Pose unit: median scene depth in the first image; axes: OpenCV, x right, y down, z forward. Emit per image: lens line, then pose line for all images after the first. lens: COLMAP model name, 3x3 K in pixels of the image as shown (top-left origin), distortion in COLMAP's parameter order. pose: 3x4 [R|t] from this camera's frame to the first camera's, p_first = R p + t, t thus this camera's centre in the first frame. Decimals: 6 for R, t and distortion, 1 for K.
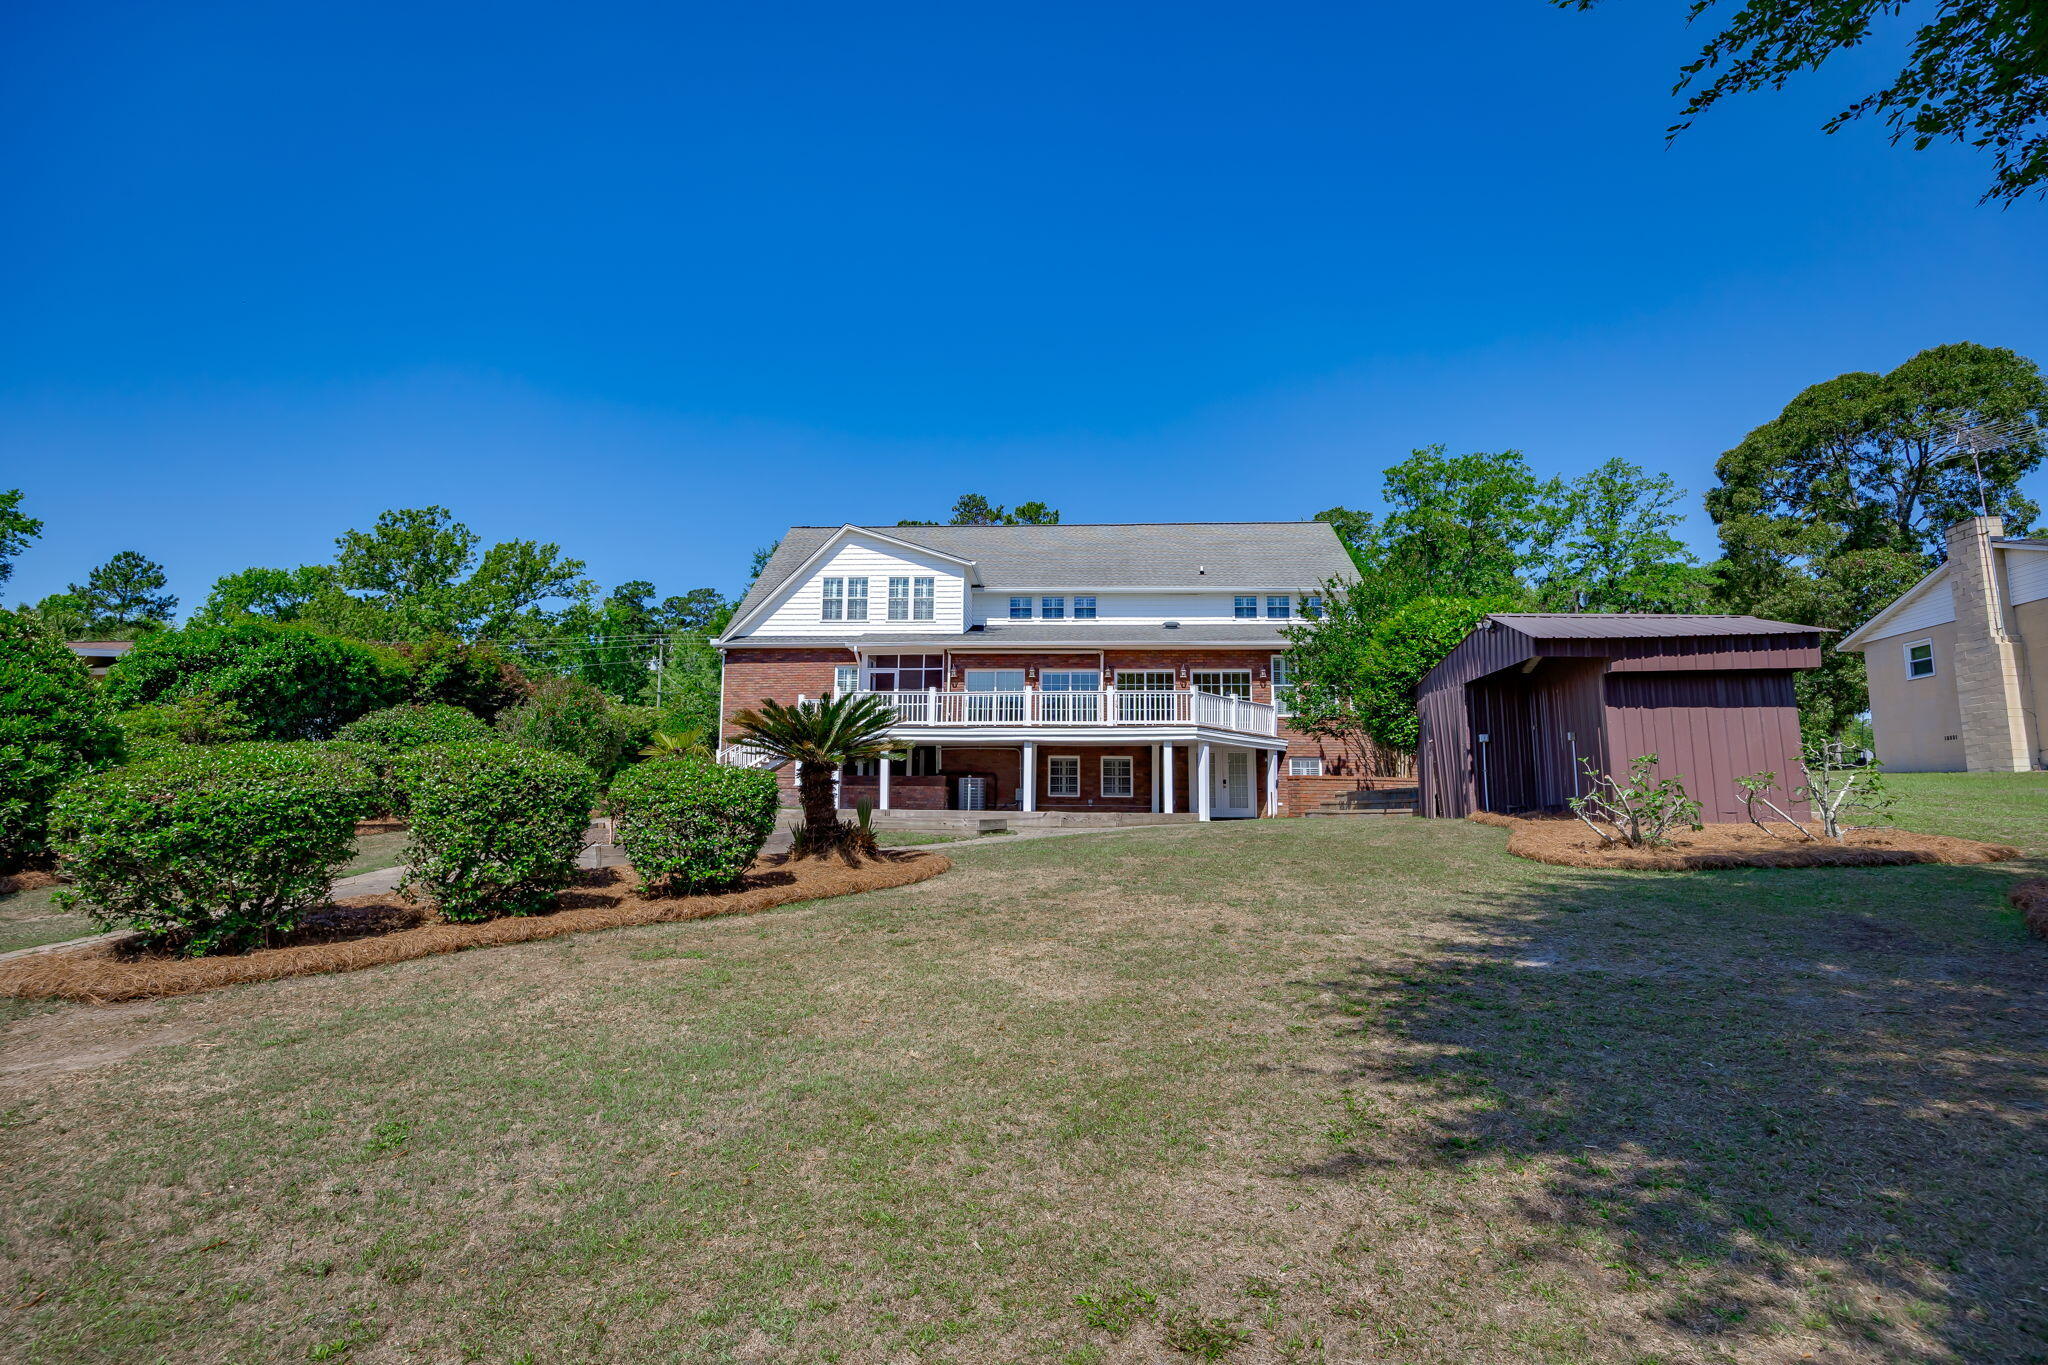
lens RADIAL K [[987.7, 0, 1024.0], [0, 987.7, 682.5], [0, 0, 1]] dist [-0.010972, 0.000885]
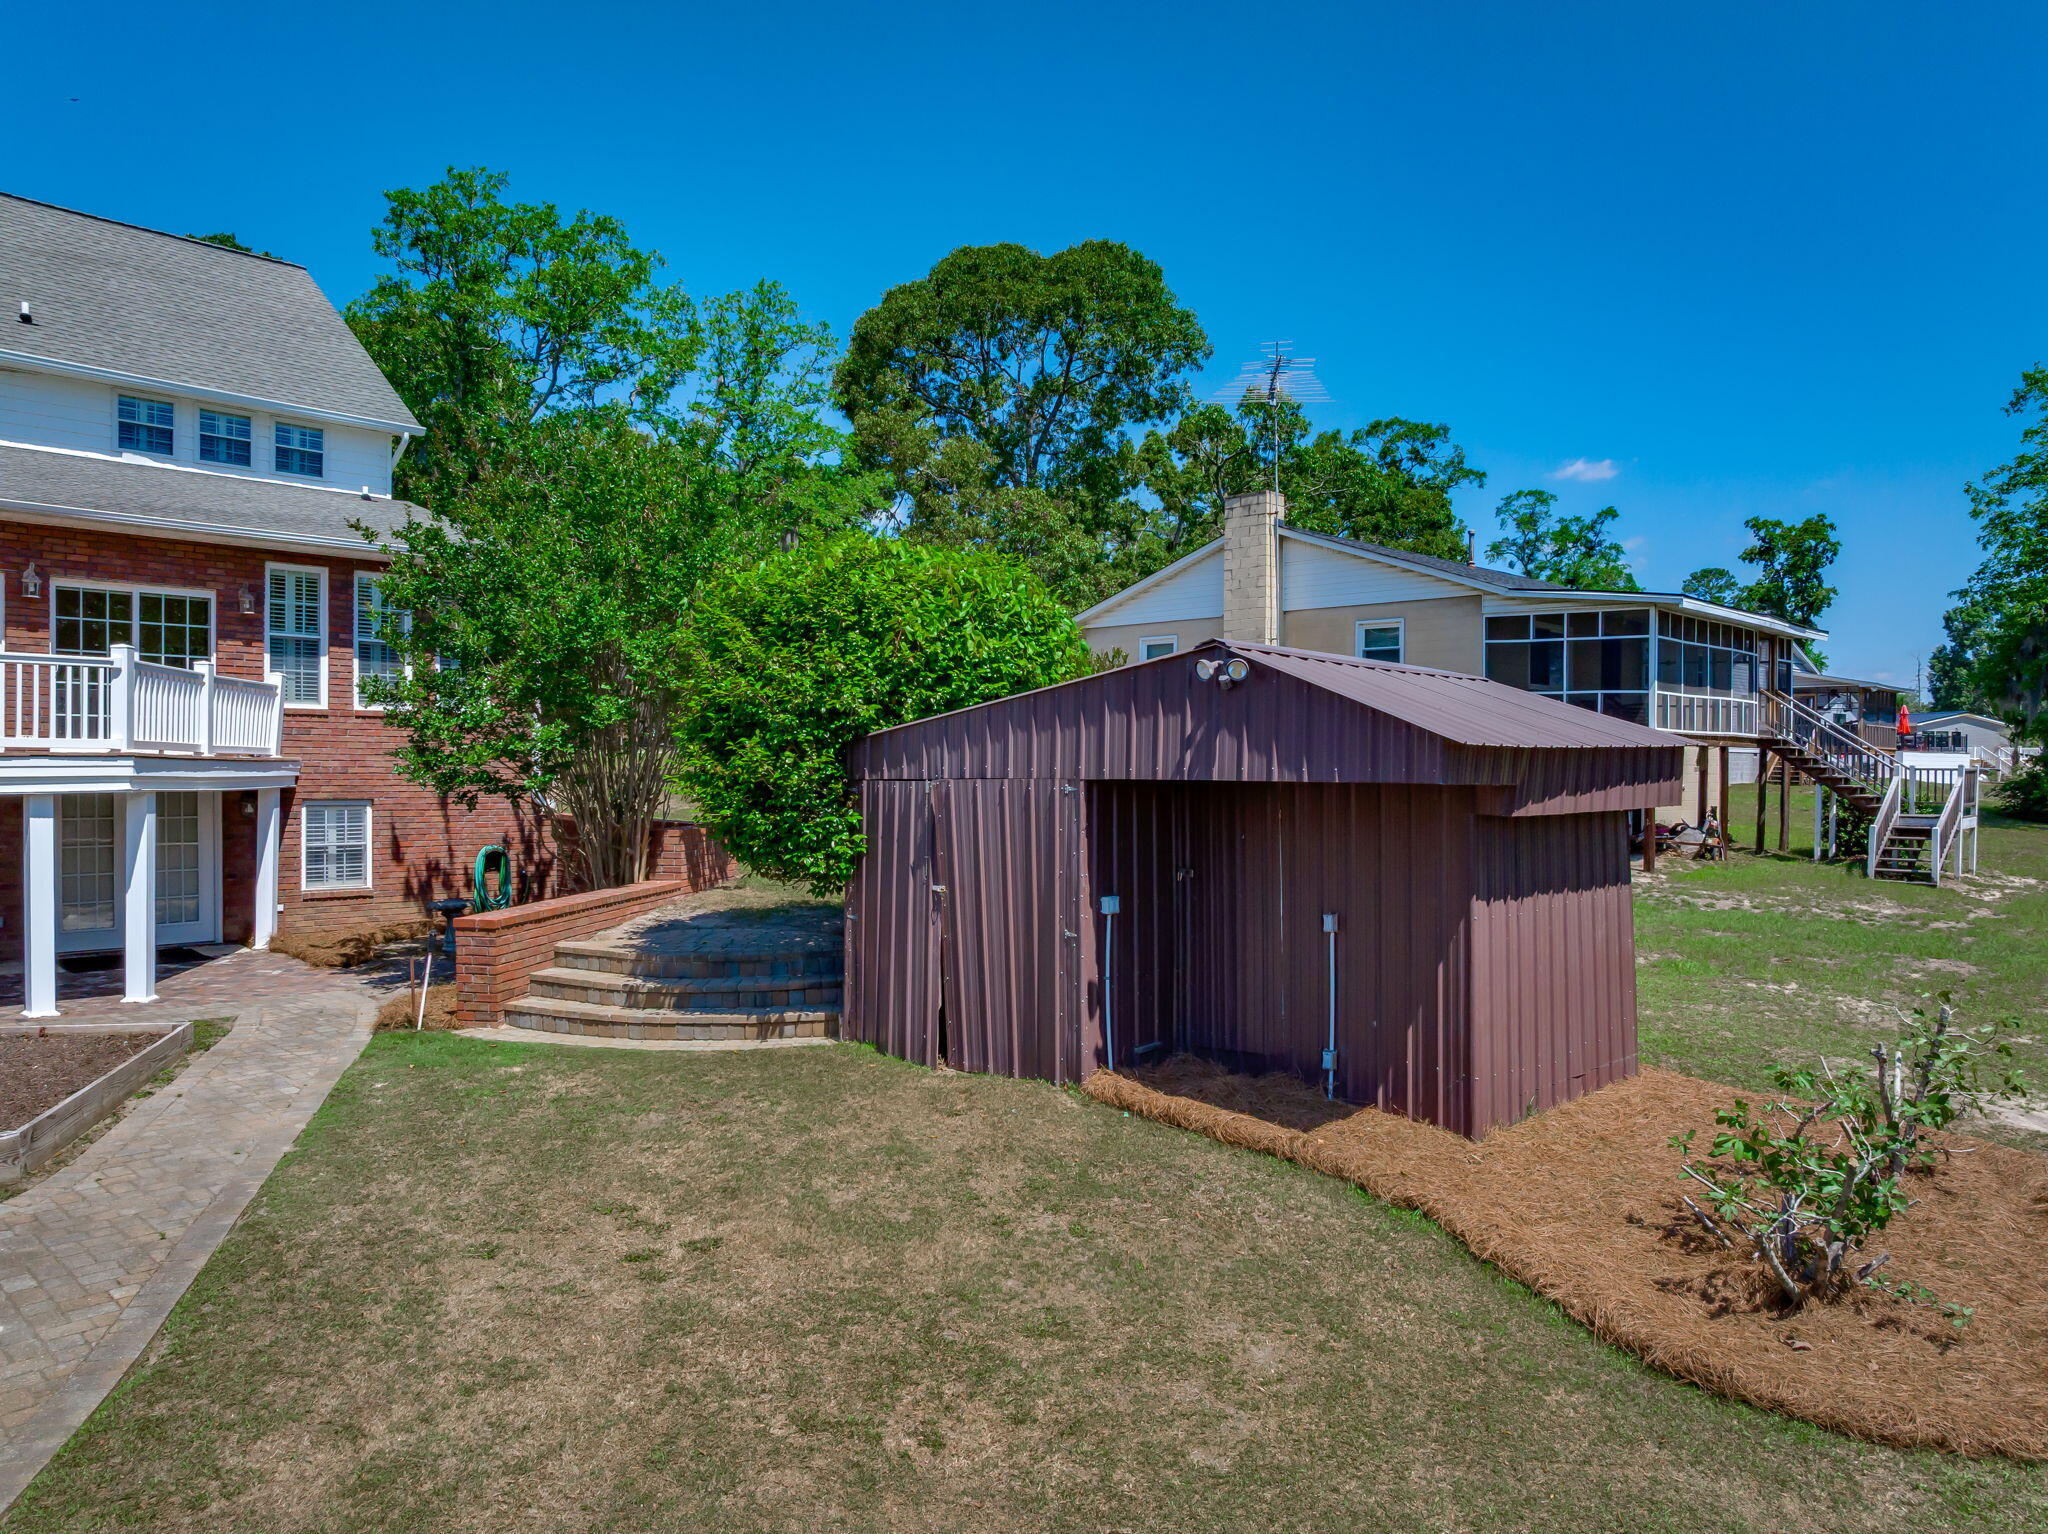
lens RADIAL K [[1464.2, 0, 1024.5], [0, 1464.2, 793.1], [0, 0, 1]] dist [-0.052399, 0.008899]
pose [[0.622271, -0.017900, 0.782597, -0.032626], [-0.108377, 0.988141, 0.108776, -0.029842], [-0.775263, -0.152504, 0.612952, 0.318884]]
